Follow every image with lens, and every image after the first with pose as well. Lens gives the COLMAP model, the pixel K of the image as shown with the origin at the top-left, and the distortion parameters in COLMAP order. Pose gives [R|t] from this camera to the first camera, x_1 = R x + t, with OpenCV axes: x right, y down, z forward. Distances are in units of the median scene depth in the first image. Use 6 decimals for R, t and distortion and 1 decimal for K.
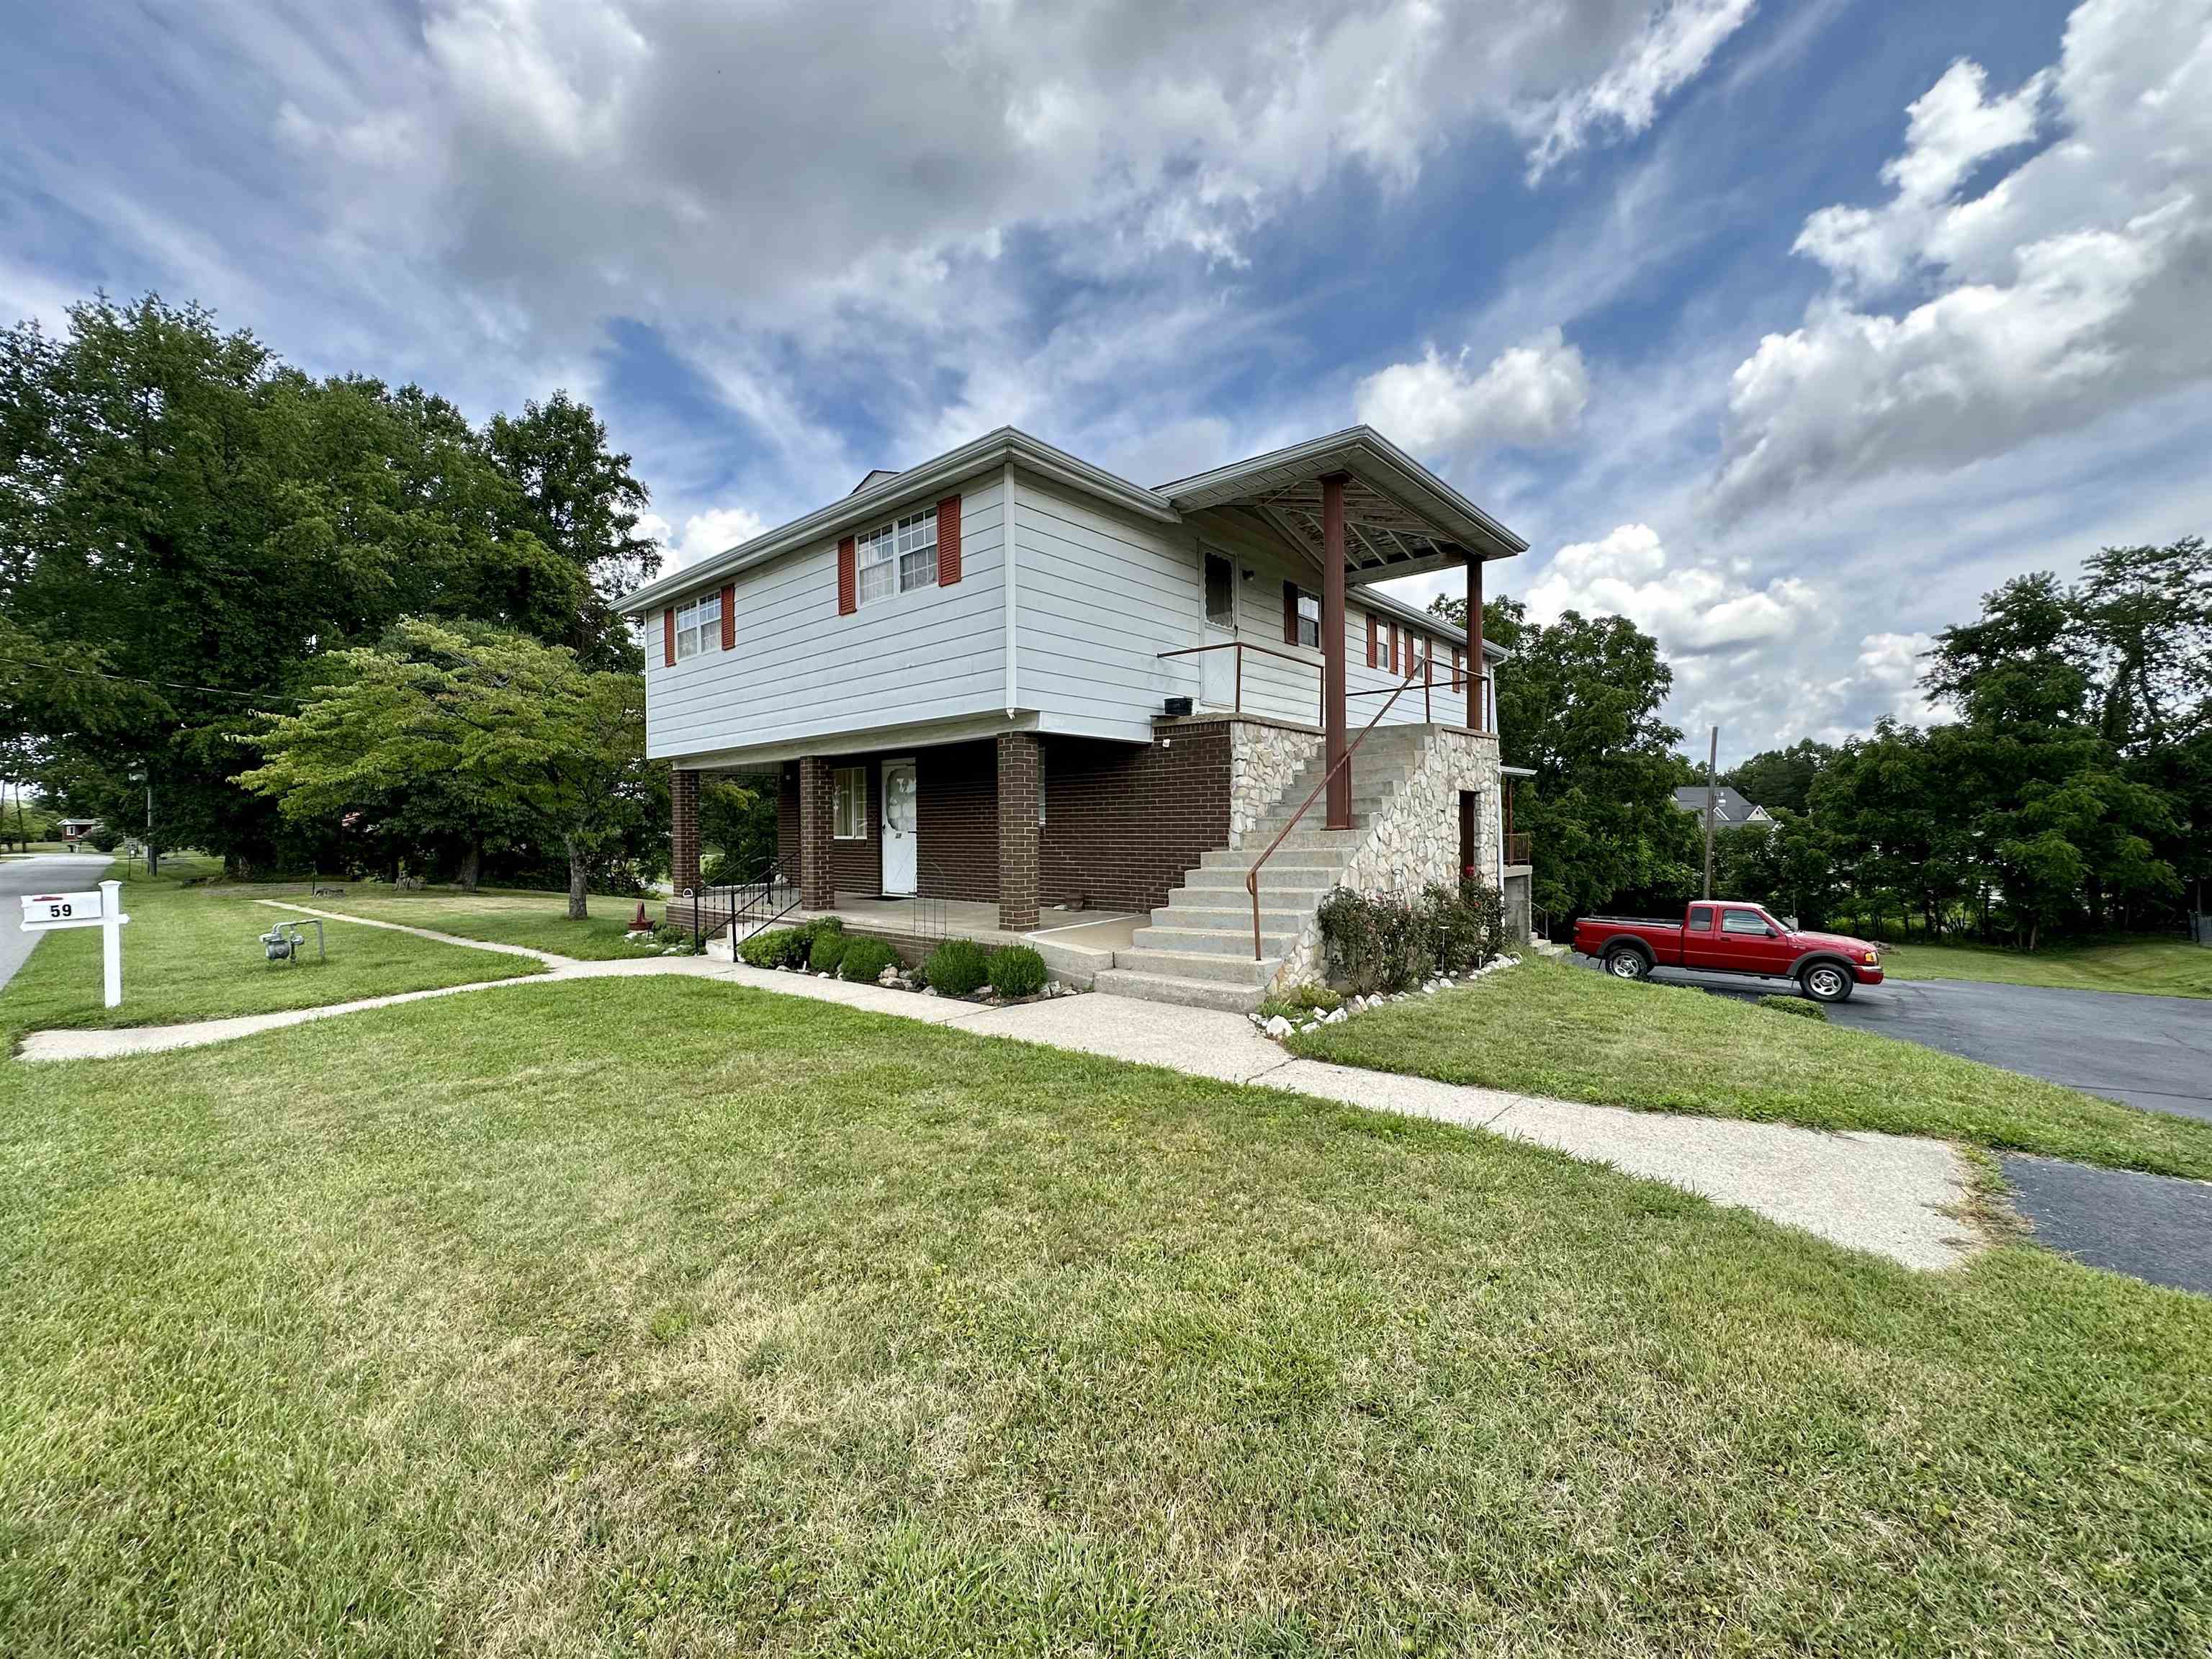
lens RADIAL K [[877.9, 0, 1095.3], [0, 877.9, 835.4], [0, 0, 1]] dist [0.013584, 0.001281]
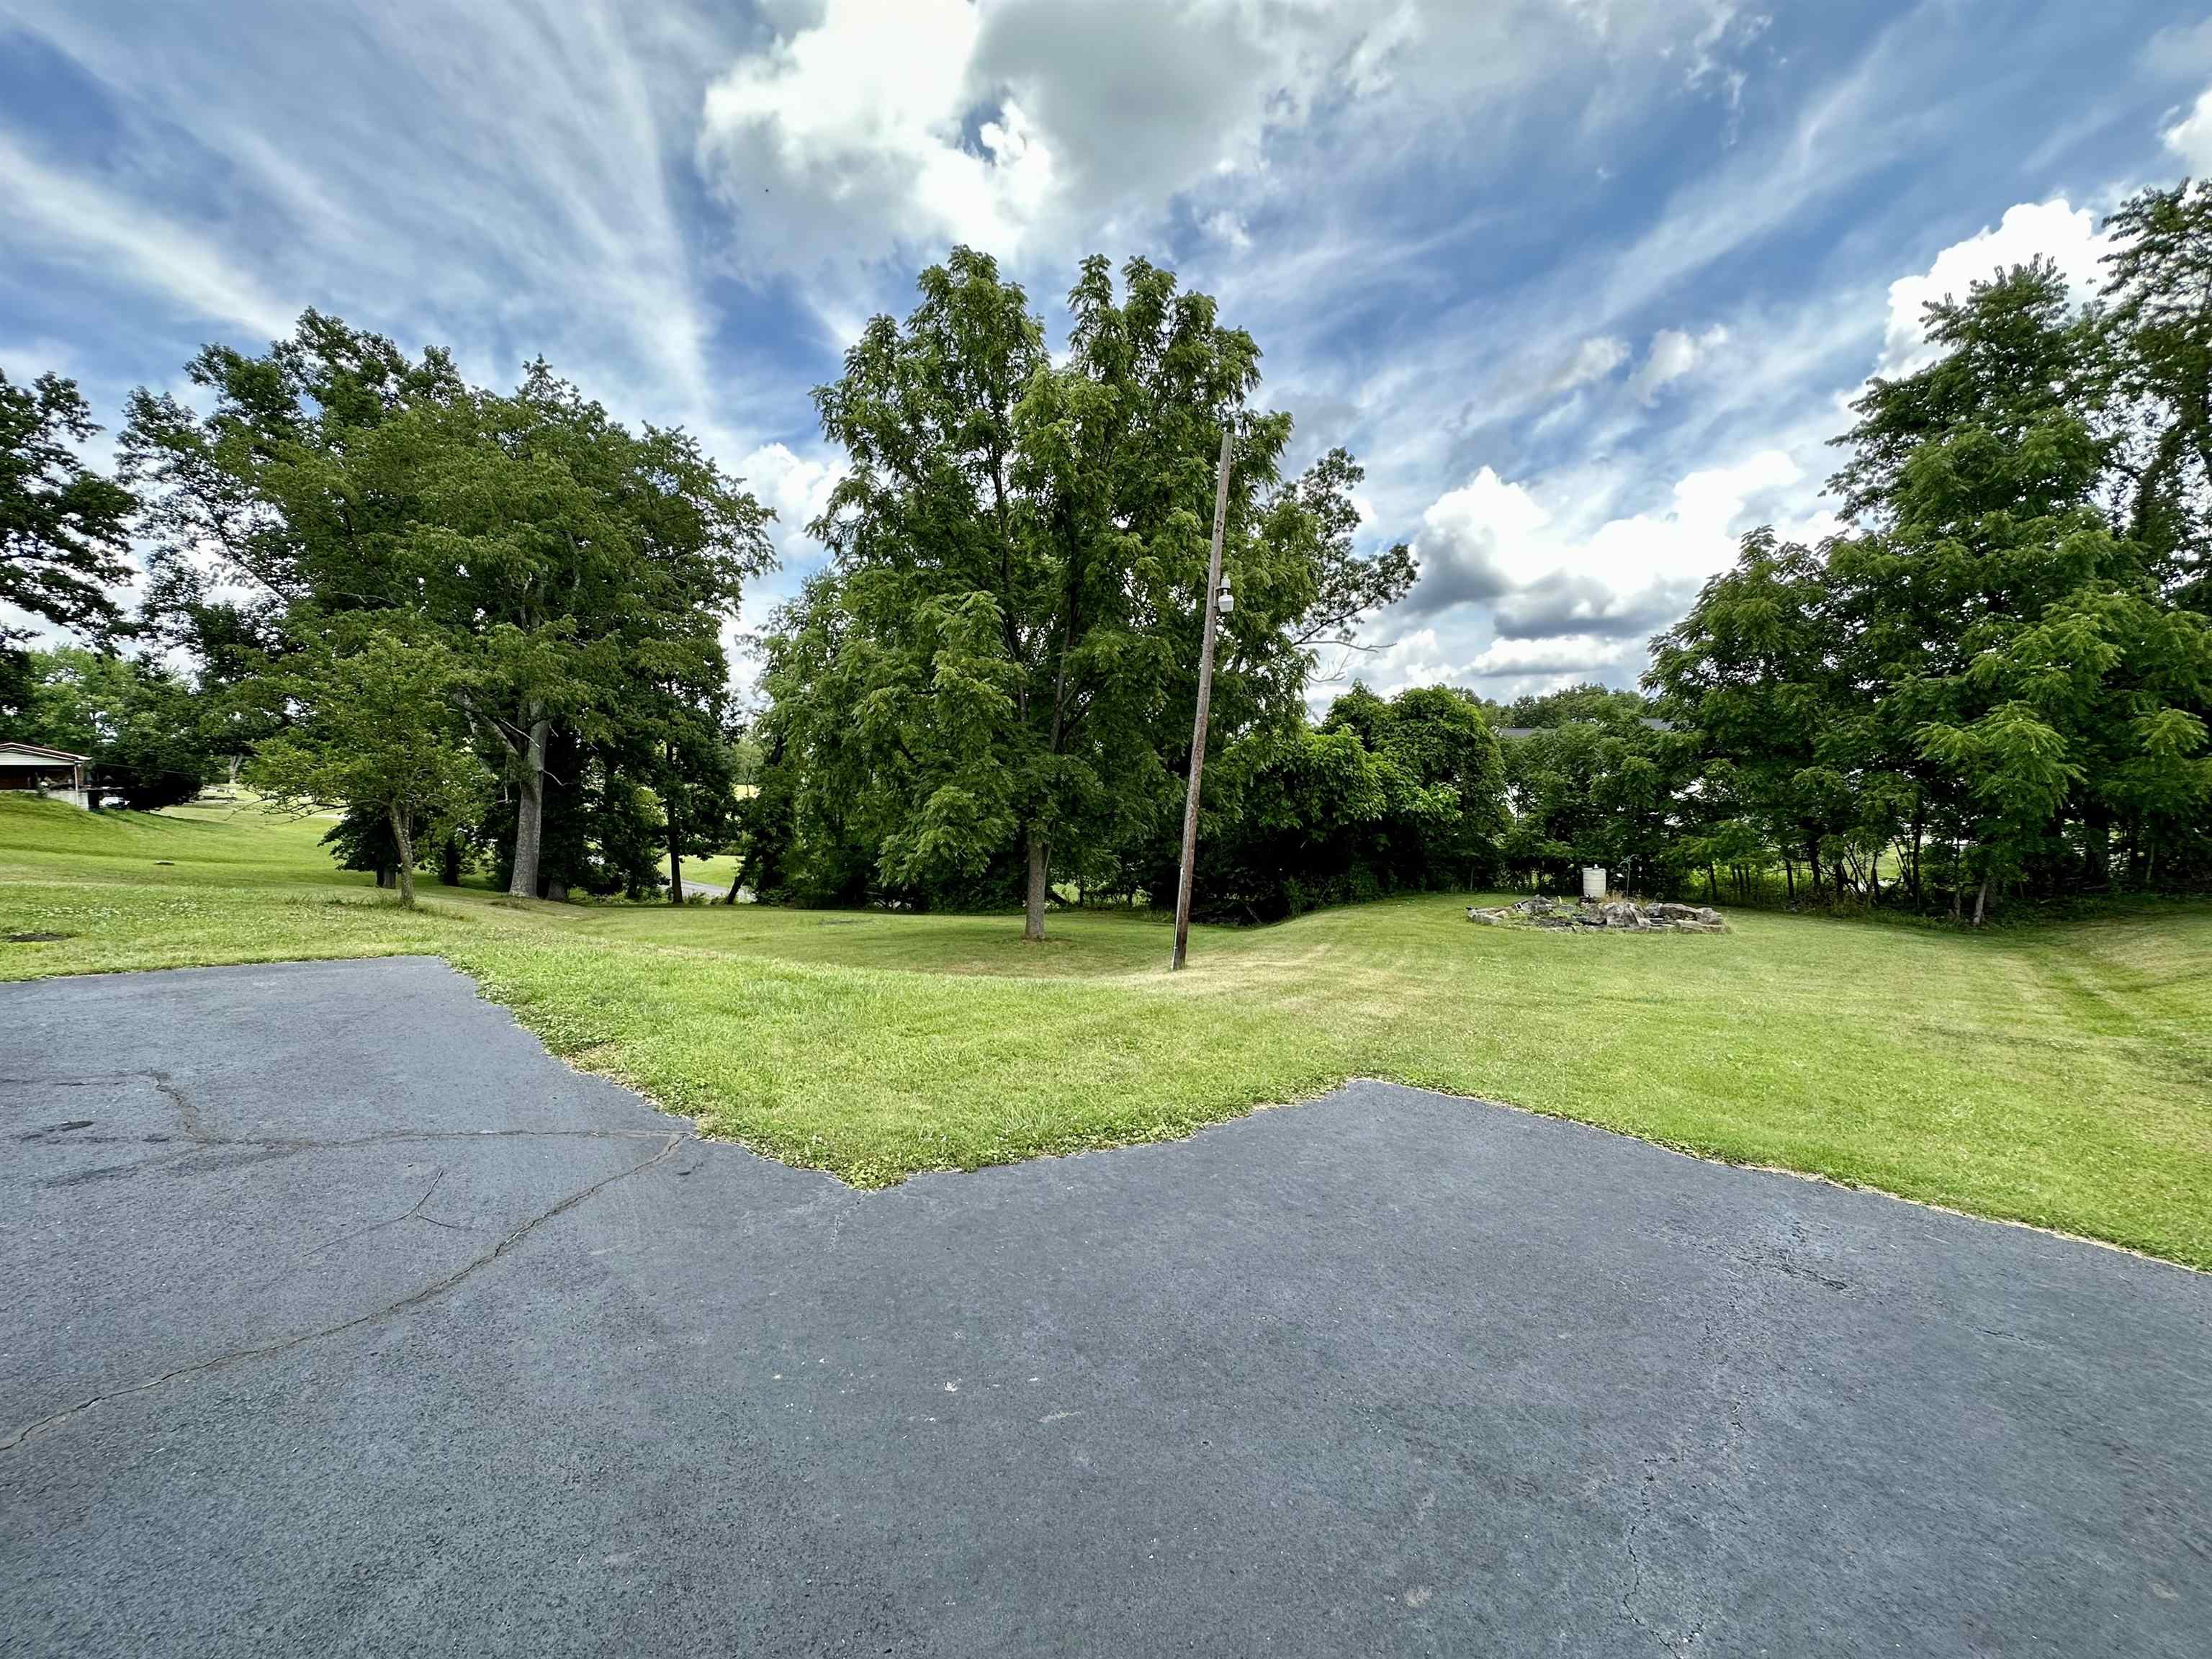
lens RADIAL K [[877.9, 0, 1107.7], [0, 877.9, 833.8], [0, 0, 1]] dist [0.013584, 0.001281]
pose [[0.999829, -0.008953, -0.016160, 0.471960], [0.009634, 0.999047, 0.042579, 0.038655], [0.015763, -0.042728, 0.998962, 0.400944]]
